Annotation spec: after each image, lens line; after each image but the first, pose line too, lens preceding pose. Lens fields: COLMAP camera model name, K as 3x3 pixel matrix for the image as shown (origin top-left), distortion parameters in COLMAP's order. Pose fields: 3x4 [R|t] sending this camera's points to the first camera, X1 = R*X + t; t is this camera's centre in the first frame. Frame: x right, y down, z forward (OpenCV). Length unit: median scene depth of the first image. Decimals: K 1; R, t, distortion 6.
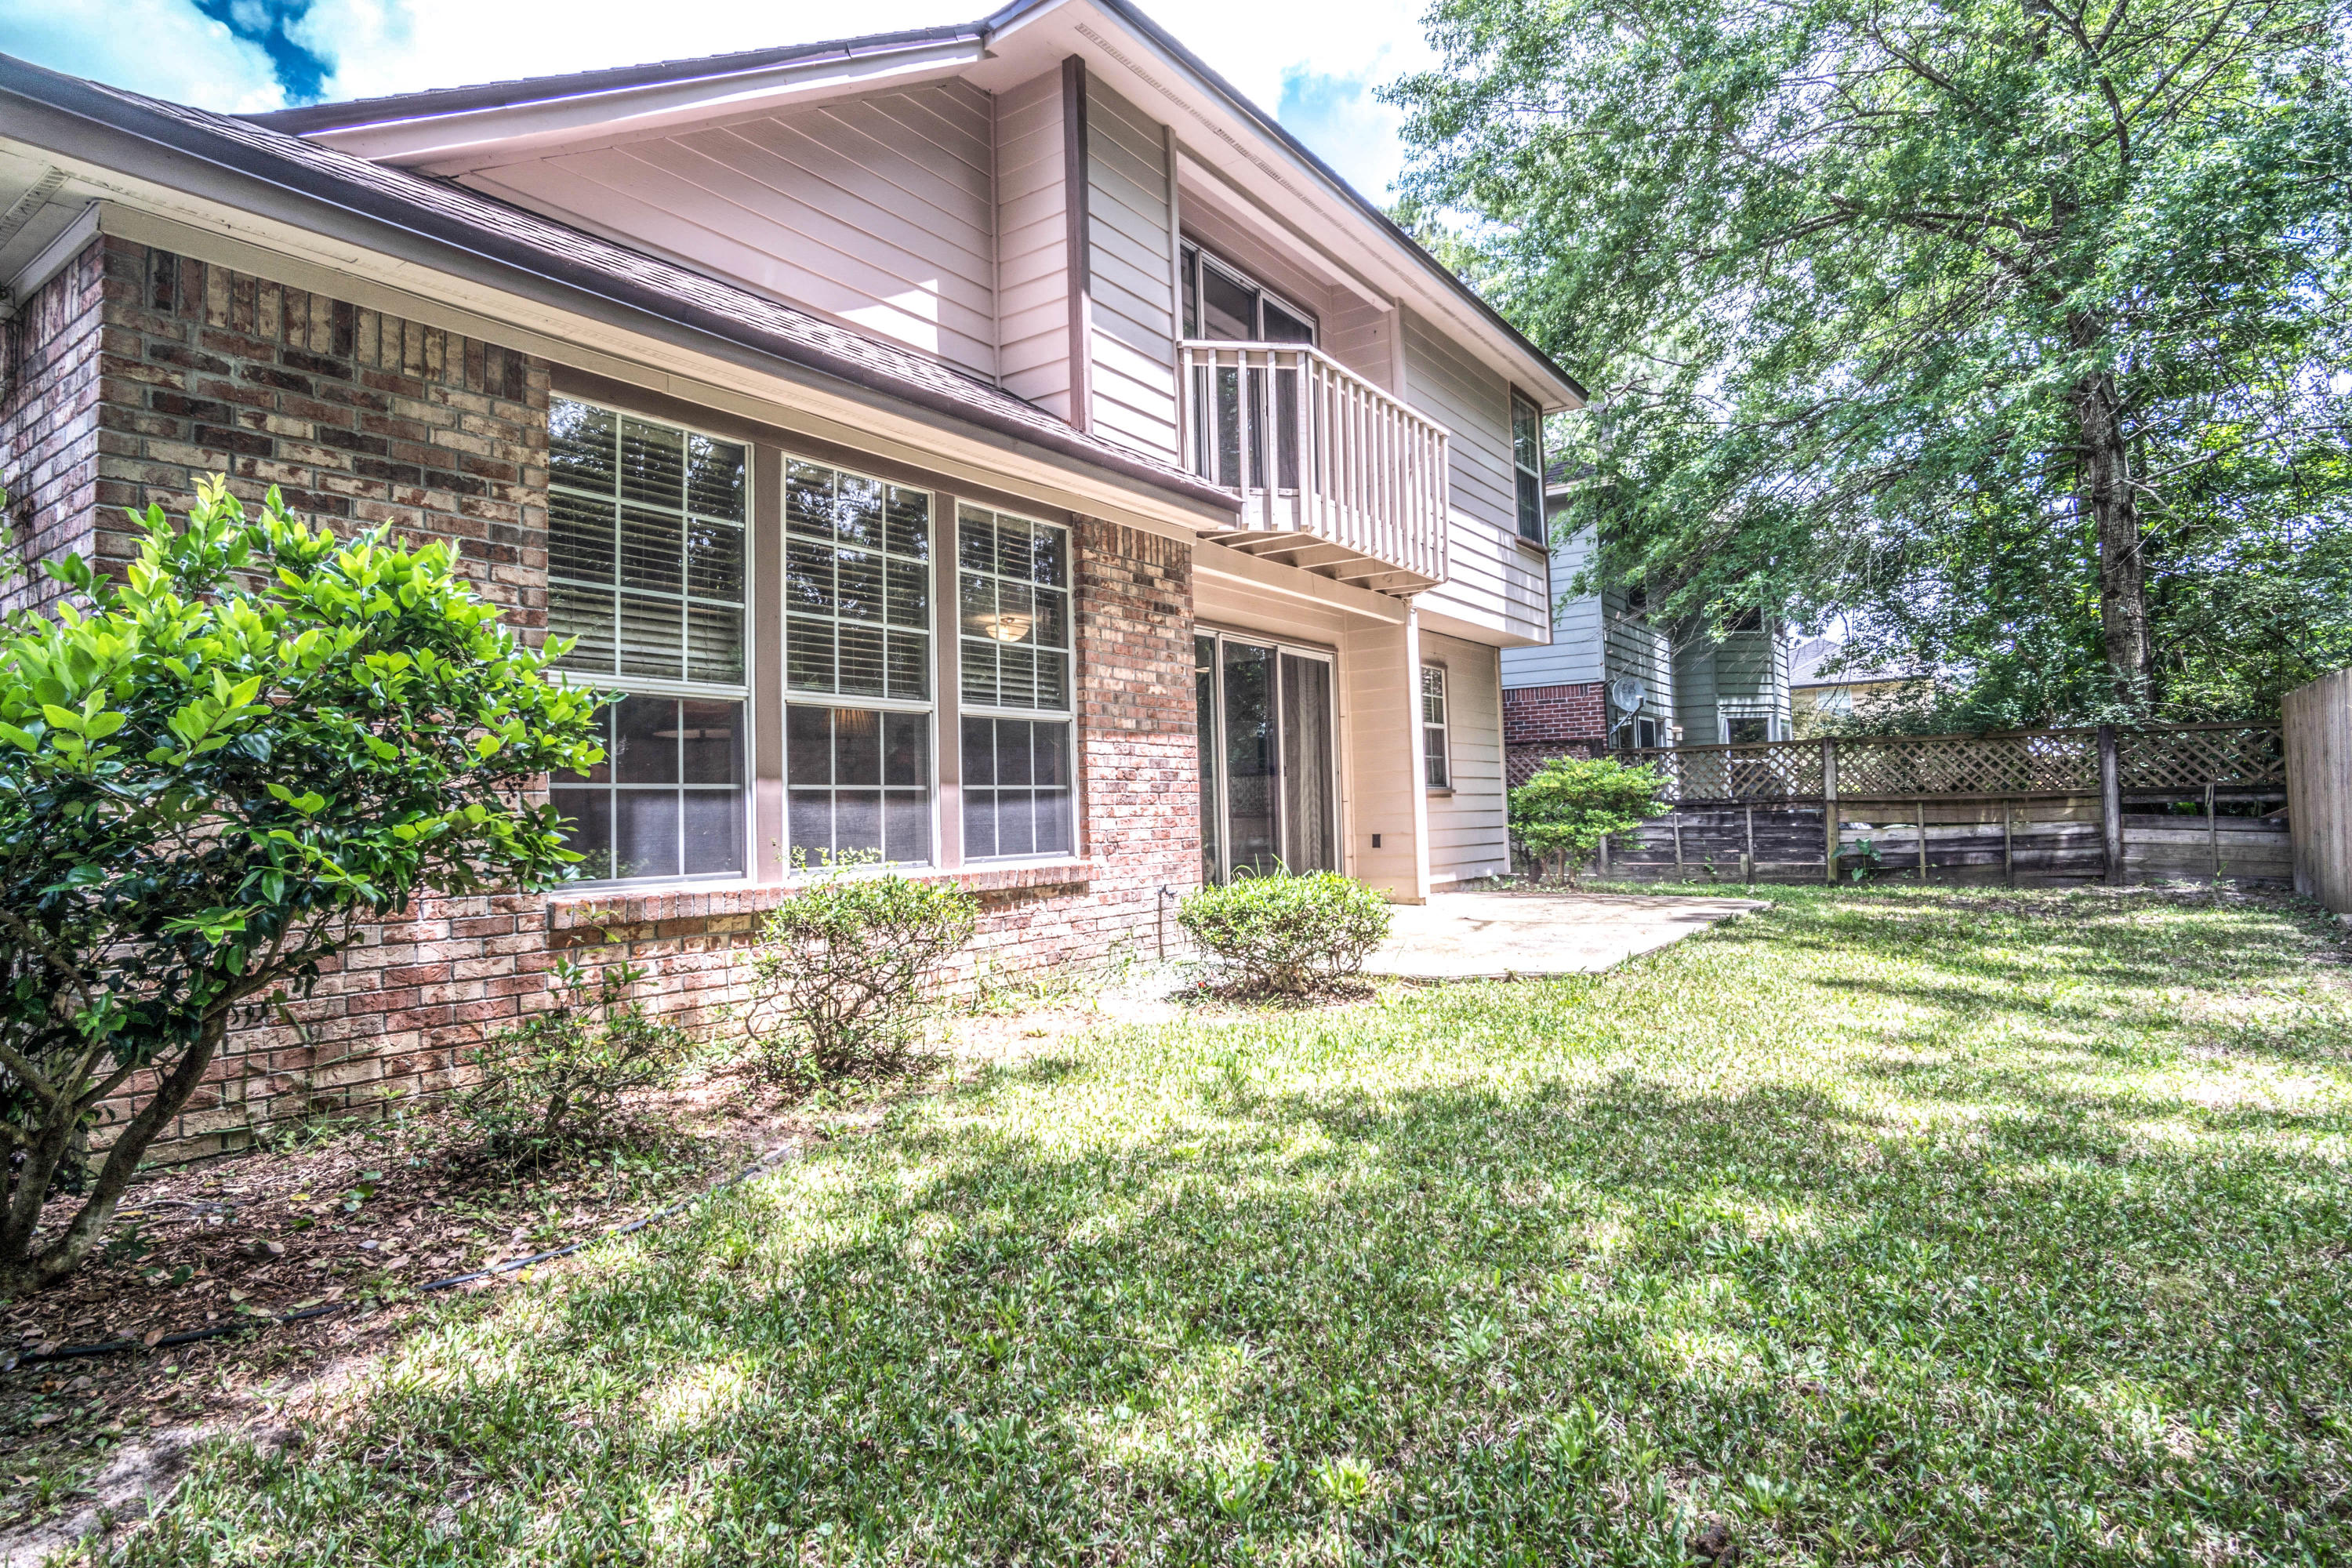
lens RADIAL K [[1252.2, 0, 1169.4], [0, 1252.2, 749.5], [0, 0, 1]] dist [0.002893, 0.002195]
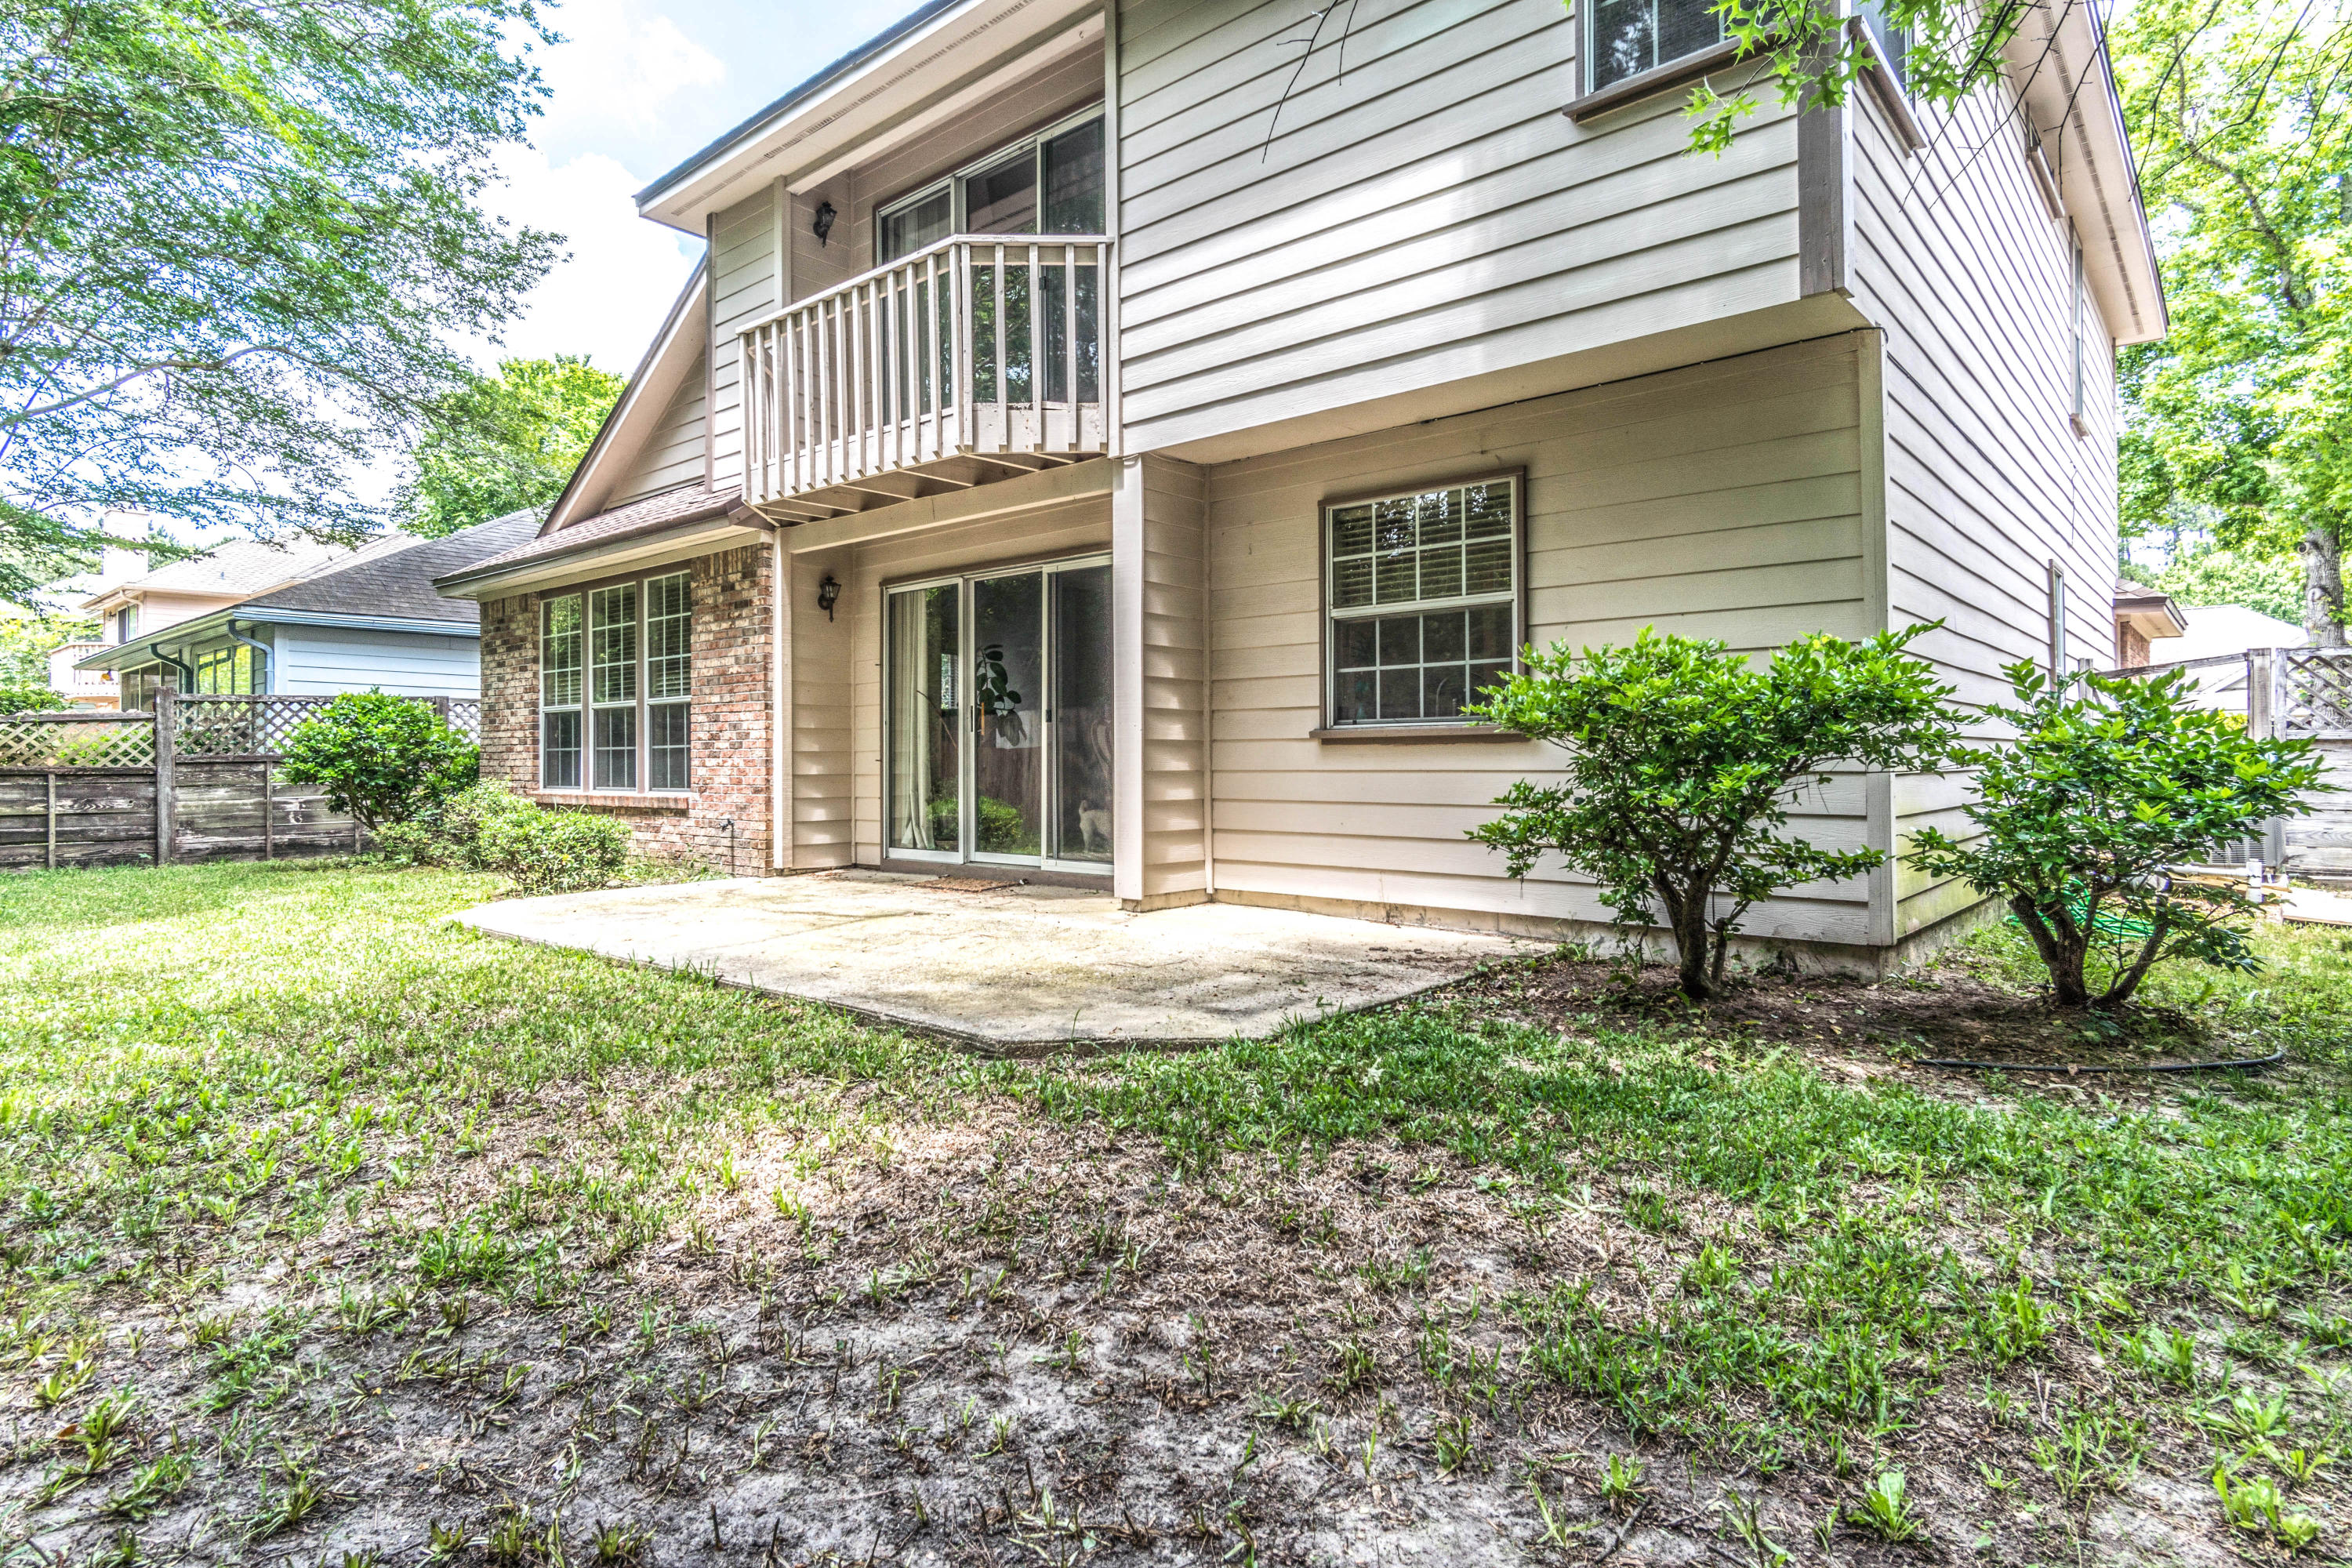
lens RADIAL K [[1252.2, 0, 1169.4], [0, 1252.2, 749.5], [0, 0, 1]] dist [0.002893, 0.002195]
pose [[-0.115273, 0.022246, -0.993085, 1.269564], [0.056435, 0.998281, 0.015812, 0.040888], [0.991729, -0.054222, -0.116330, 1.646683]]
